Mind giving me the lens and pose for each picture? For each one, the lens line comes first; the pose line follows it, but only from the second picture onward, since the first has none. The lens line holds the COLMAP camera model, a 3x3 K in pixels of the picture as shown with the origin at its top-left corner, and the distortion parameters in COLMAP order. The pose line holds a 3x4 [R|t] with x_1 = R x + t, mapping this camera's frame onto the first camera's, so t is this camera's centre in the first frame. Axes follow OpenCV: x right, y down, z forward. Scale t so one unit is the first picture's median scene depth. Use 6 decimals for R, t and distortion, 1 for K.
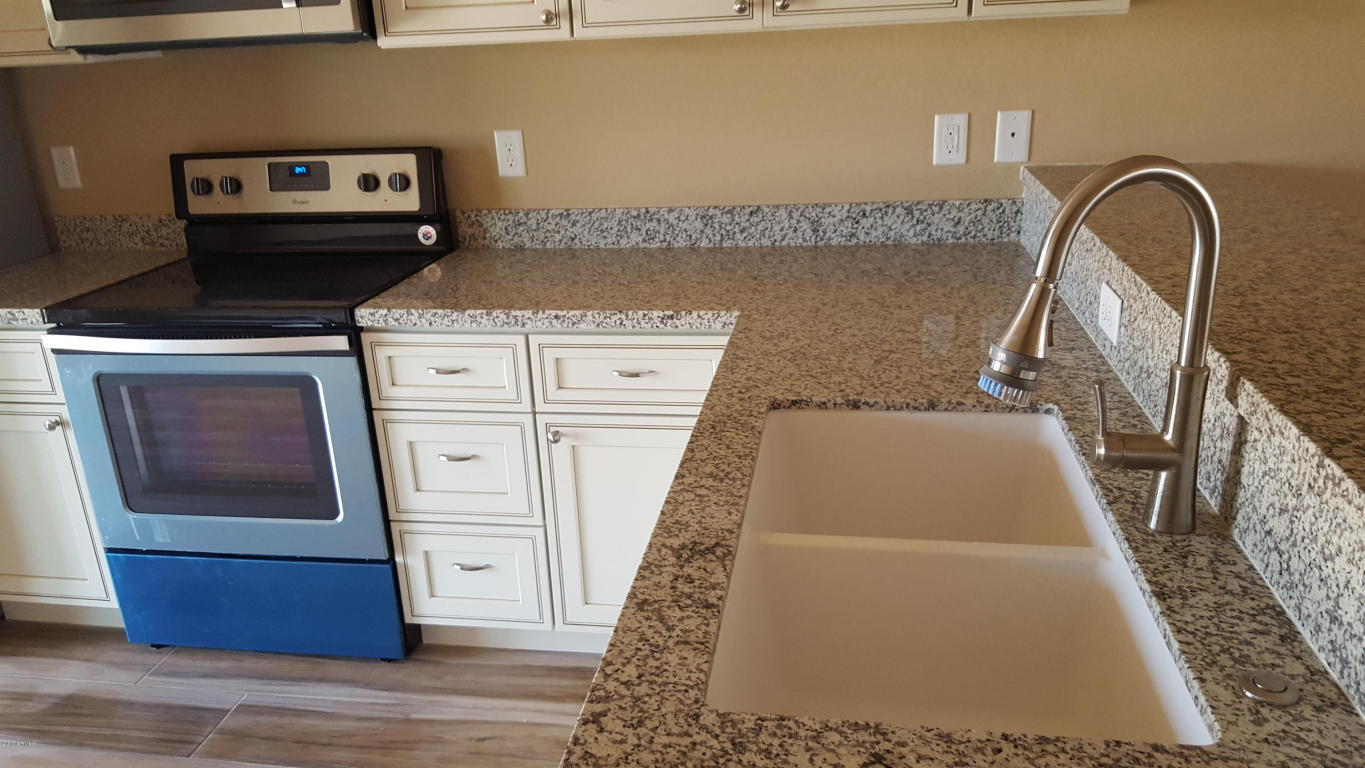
lens RADIAL K [[1007.4, 0, 659.8], [0, 1007.4, 408.3], [0, 0, 1]] dist [0.098806, -0.144138]
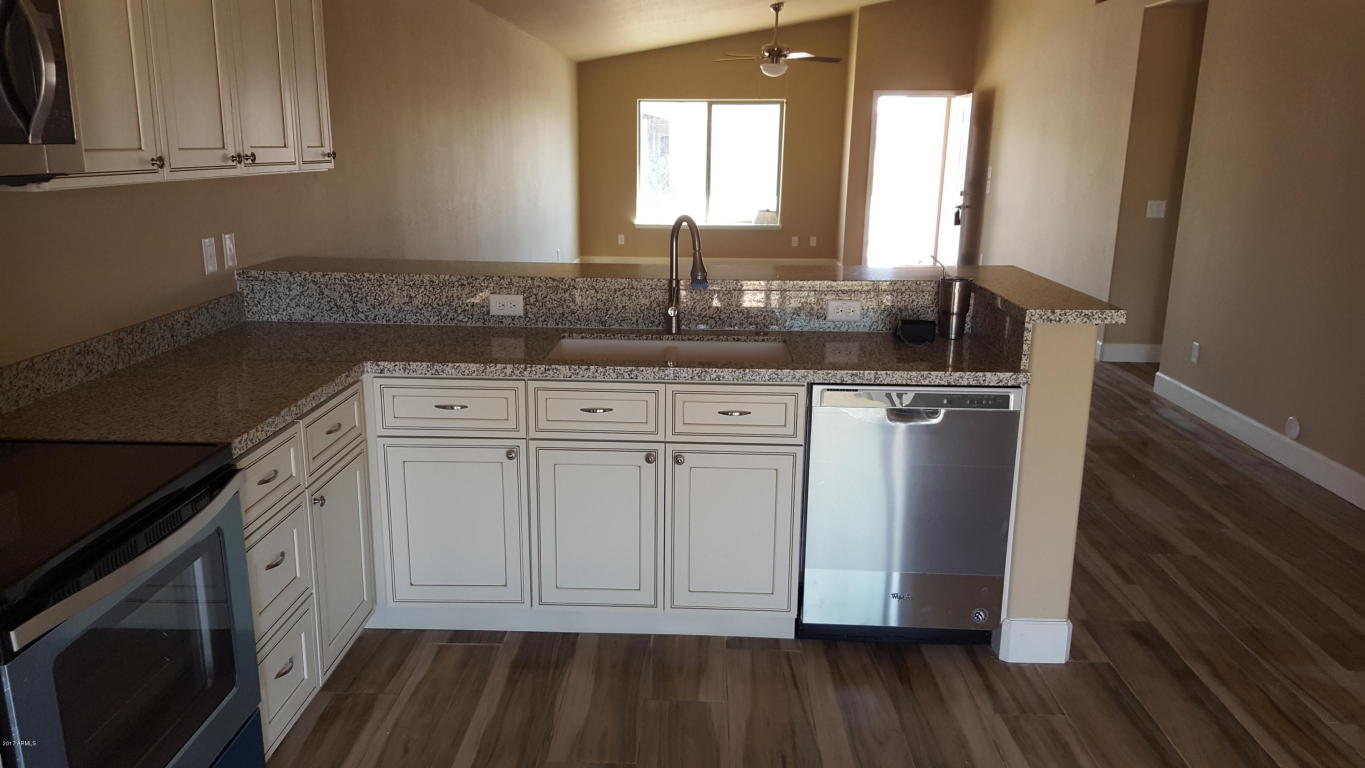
lens RADIAL K [[1007.4, 0, 662.3], [0, 1007.4, 402.5], [0, 0, 1]] dist [0.098806, -0.144138]
pose [[-0.138510, -0.200739, 0.969804, -1.162867], [0.347135, 0.907277, 0.237375, -0.198659], [-0.927530, 0.369531, -0.055984, 0.583480]]
